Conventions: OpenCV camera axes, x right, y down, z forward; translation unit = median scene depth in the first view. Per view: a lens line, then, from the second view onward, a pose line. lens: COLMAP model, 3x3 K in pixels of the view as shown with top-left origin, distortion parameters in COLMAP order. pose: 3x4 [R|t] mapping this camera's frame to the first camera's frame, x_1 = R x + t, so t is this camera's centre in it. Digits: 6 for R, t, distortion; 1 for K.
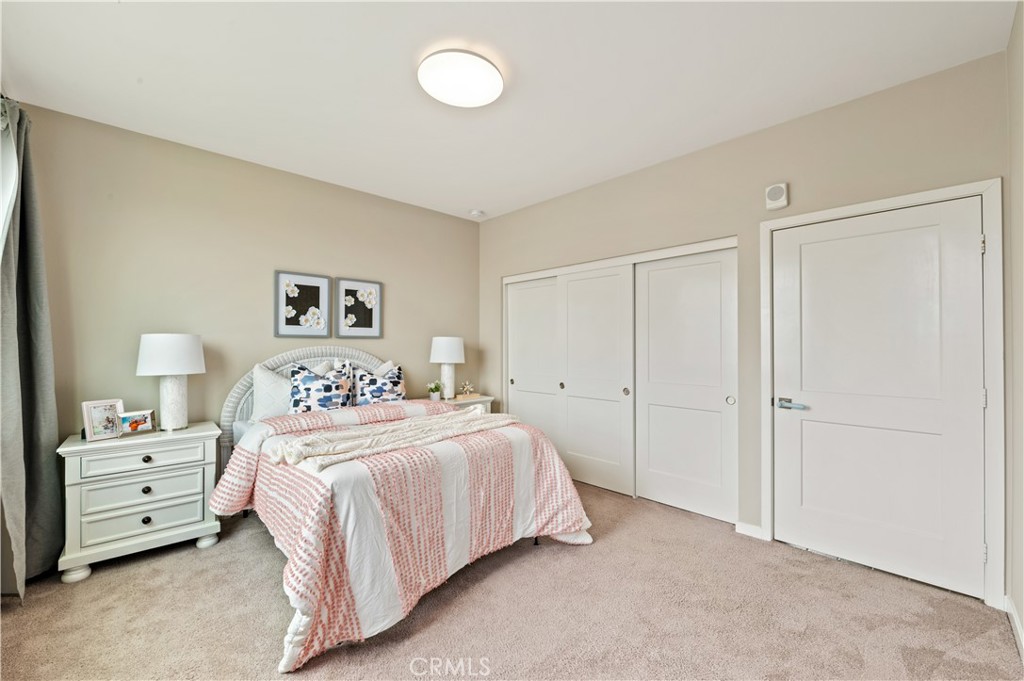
lens RADIAL K [[409.4, 0, 512.0], [0, 409.4, 340.5], [0, 0, 1]] dist [-0.058844, 0.000159]
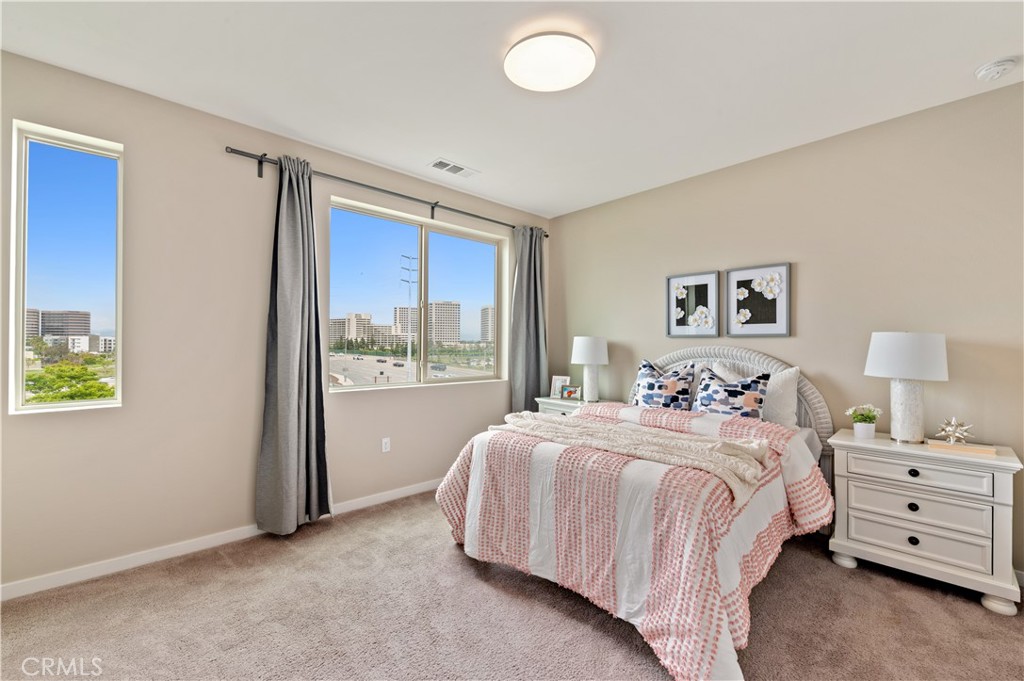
lens RADIAL K [[410.6, 0, 508.1], [0, 410.6, 342.4], [0, 0, 1]] dist [-0.003884, -0.000148]
pose [[-0.036005, -0.005719, -0.999335, 0.484399], [0.001323, 0.999982, -0.005771, 0.009394], [0.999351, -0.001530, -0.035997, 0.542599]]
